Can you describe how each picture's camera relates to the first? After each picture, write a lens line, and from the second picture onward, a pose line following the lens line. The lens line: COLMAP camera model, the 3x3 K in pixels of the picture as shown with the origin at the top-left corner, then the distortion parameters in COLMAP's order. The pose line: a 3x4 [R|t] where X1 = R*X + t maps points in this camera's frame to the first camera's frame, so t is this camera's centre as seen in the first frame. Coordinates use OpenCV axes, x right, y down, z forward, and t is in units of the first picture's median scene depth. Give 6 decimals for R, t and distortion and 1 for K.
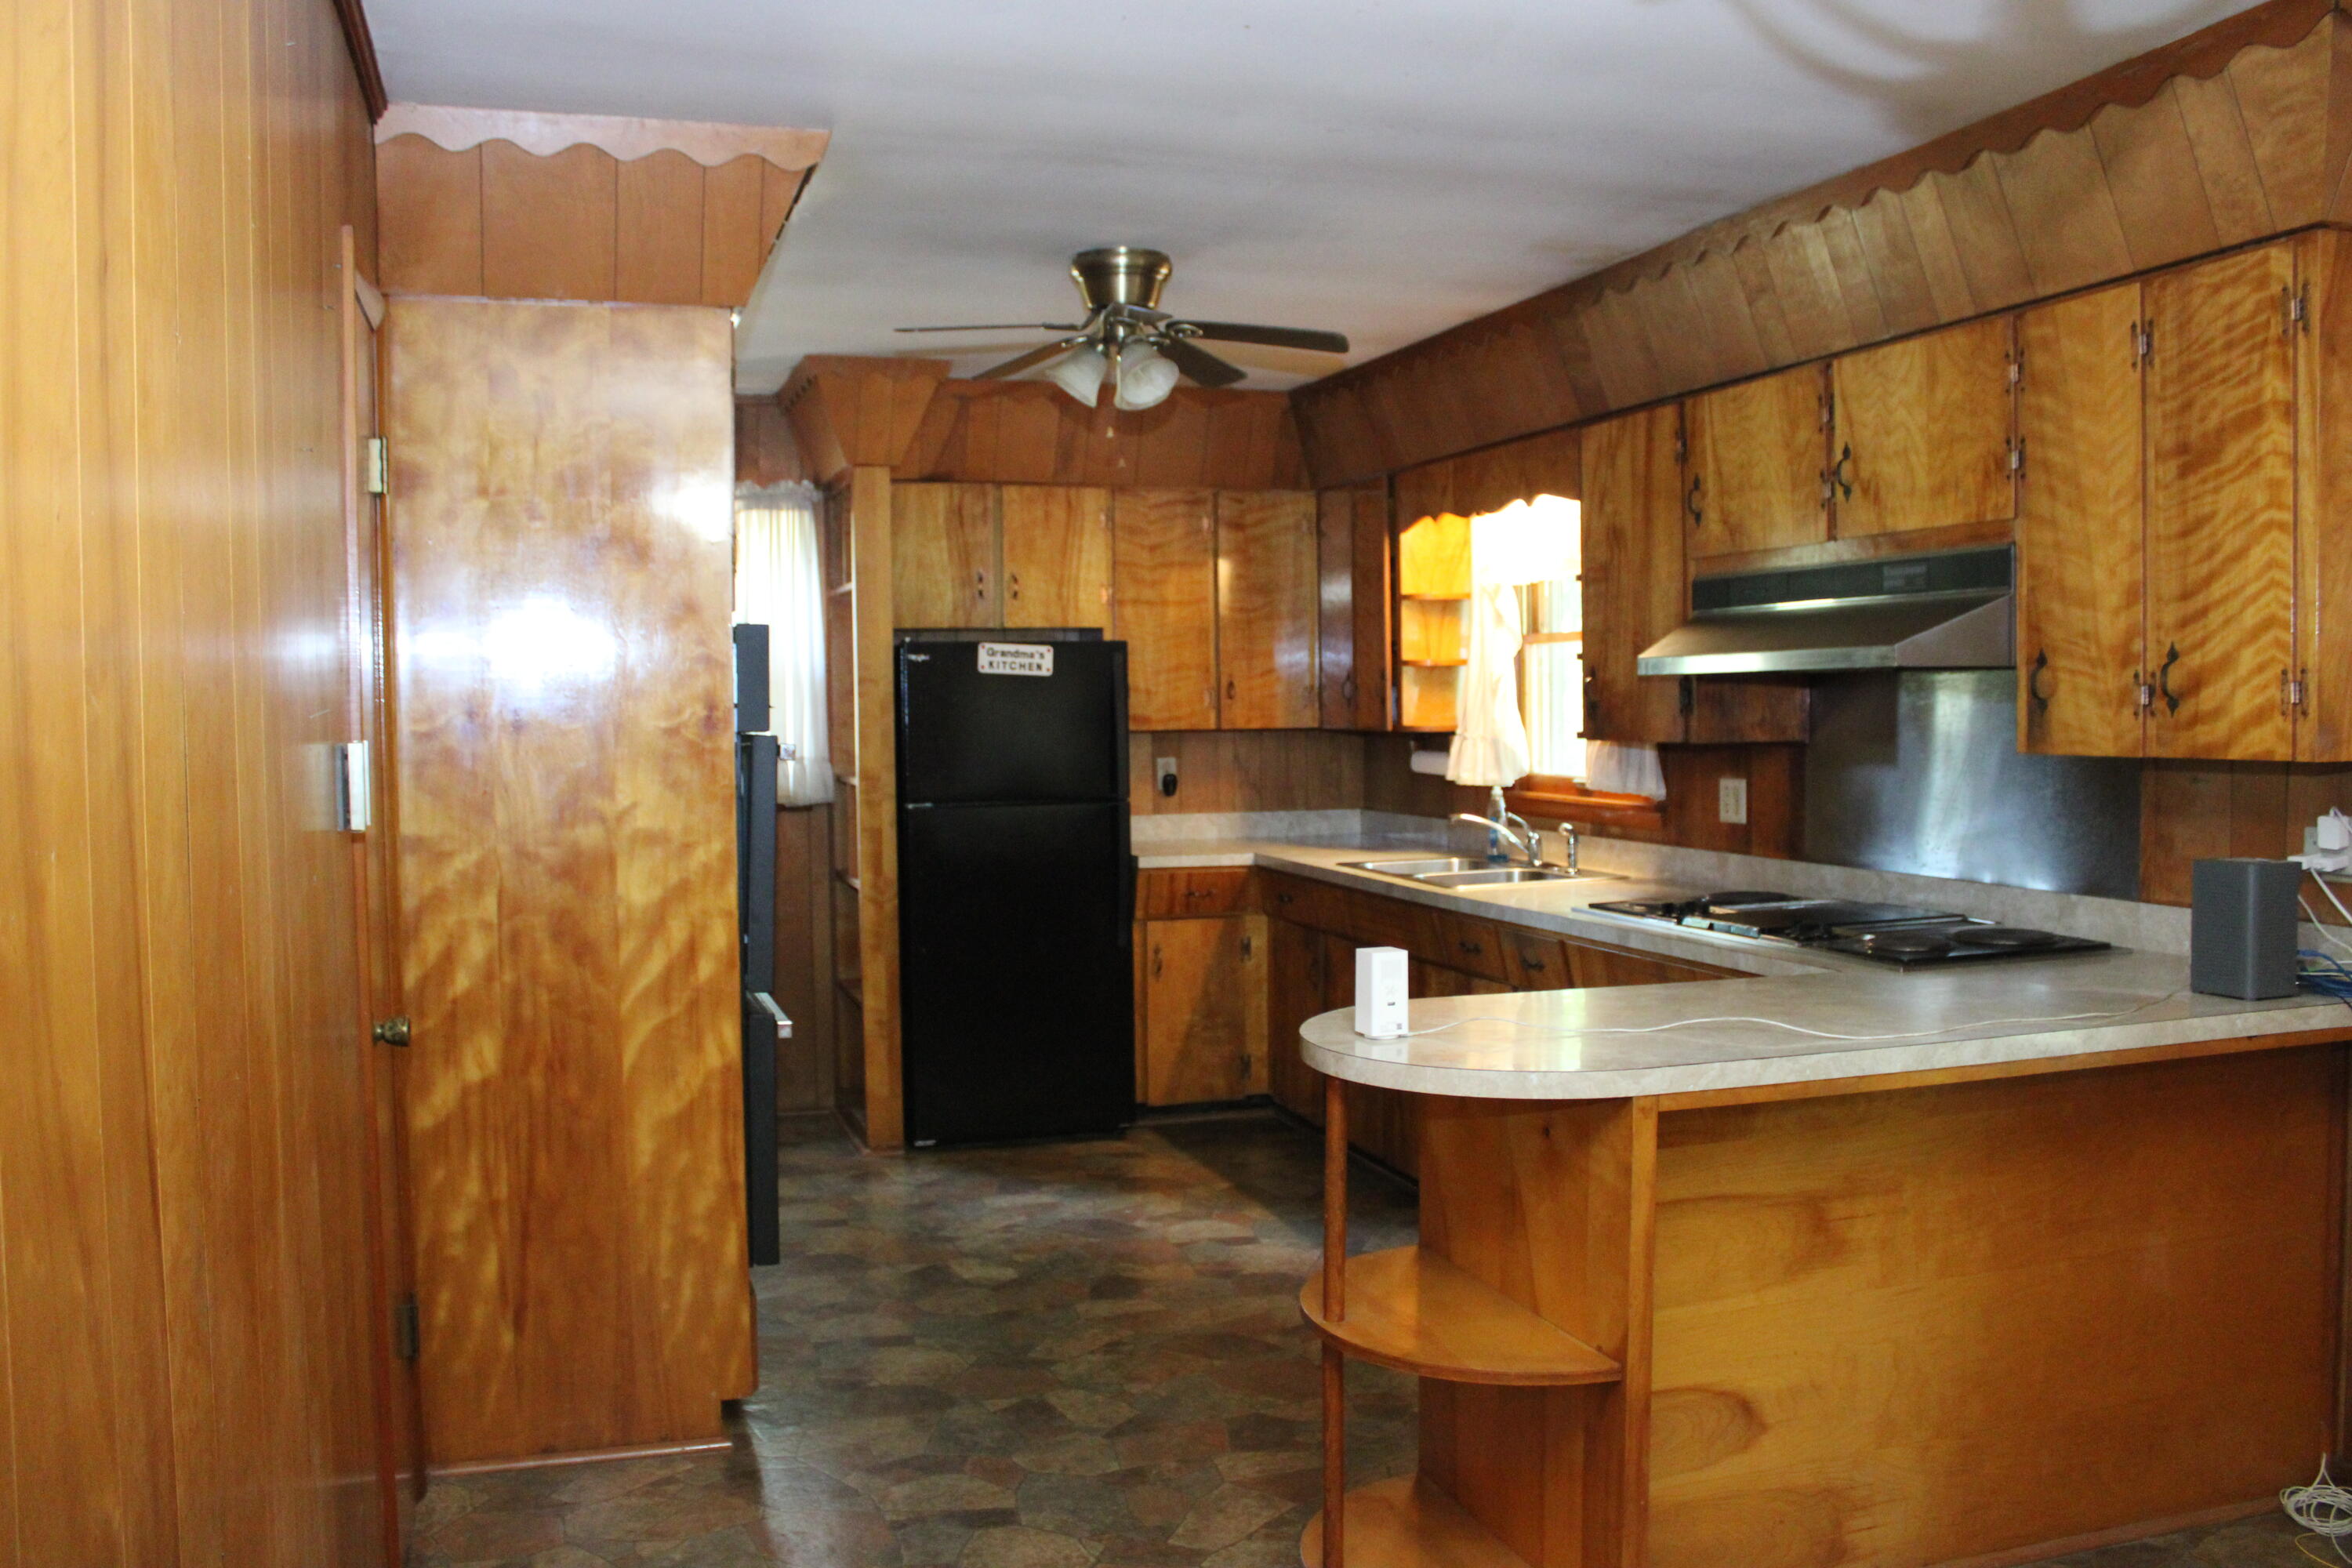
lens RADIAL K [[1971.4, 0, 1167.4], [0, 1971.4, 780.7], [0, 0, 1]] dist [-0.167118, 0.157885]
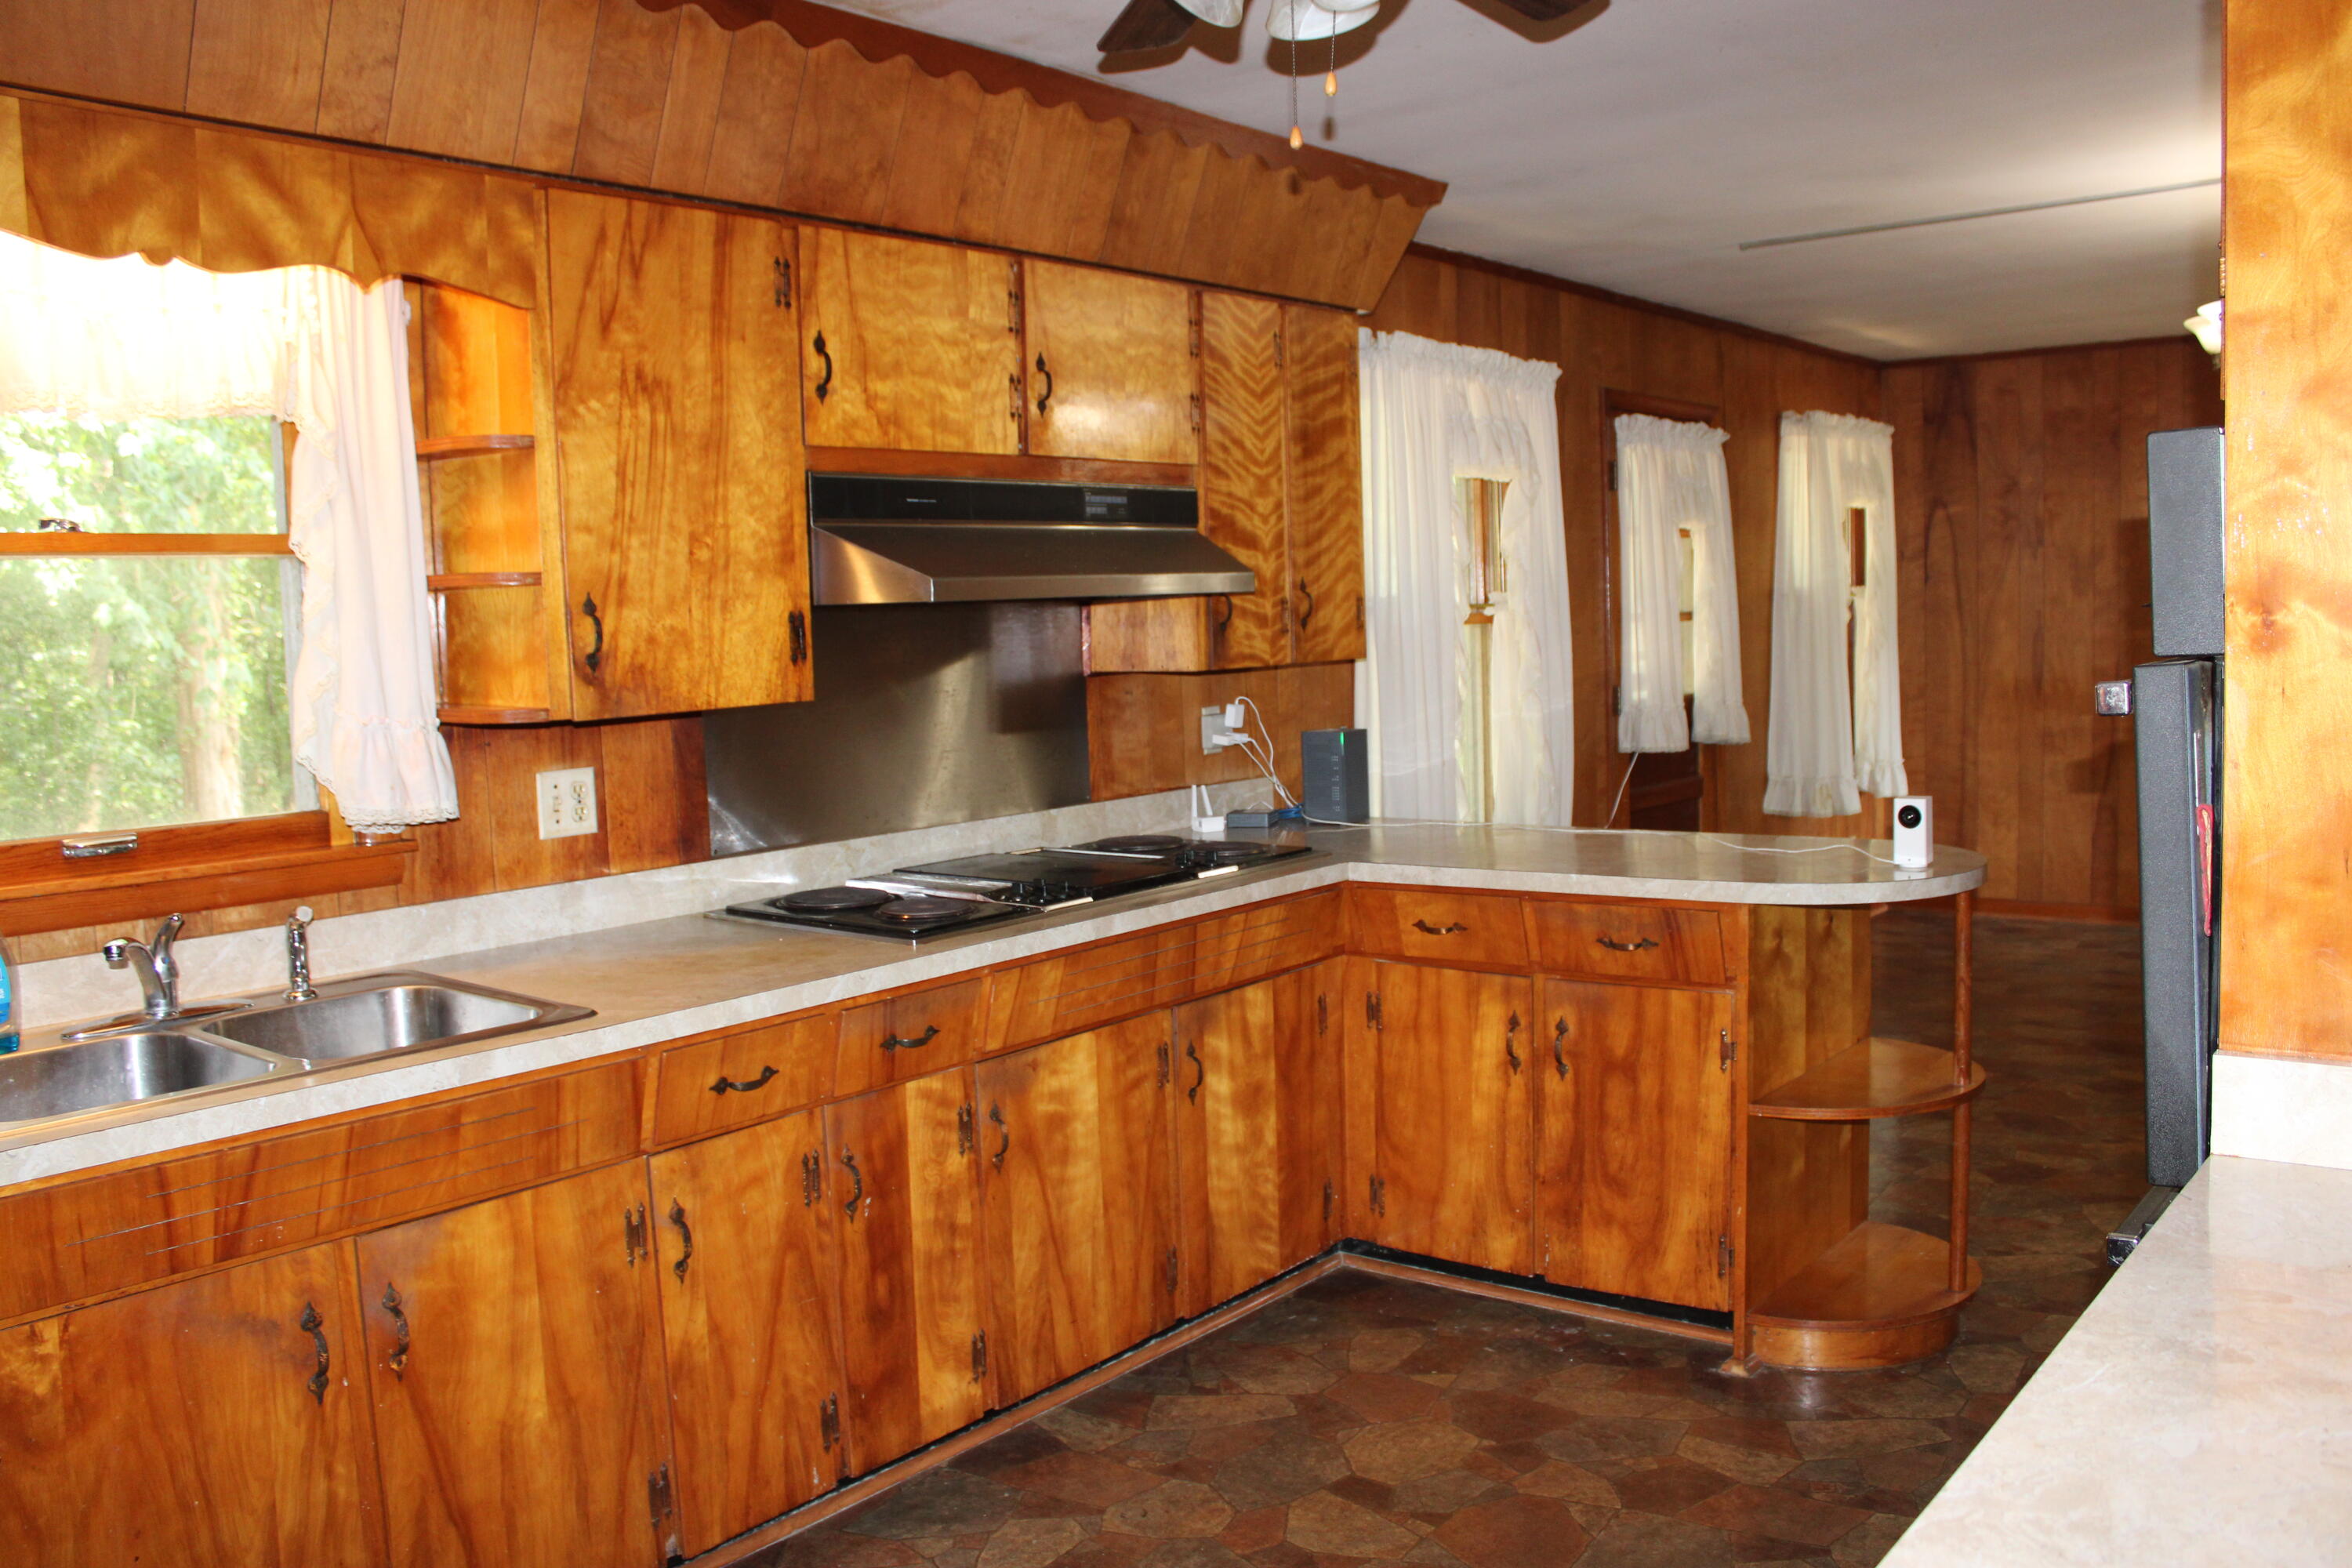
lens RADIAL K [[1971.4, 0, 1167.4], [0, 1971.4, 780.7], [0, 0, 1]] dist [-0.167118, 0.157885]
pose [[-0.557570, -0.042484, 0.829042, -0.509451], [0.074137, 0.992150, 0.100703, -0.066738], [-0.826813, 0.117612, -0.550044, 1.616992]]
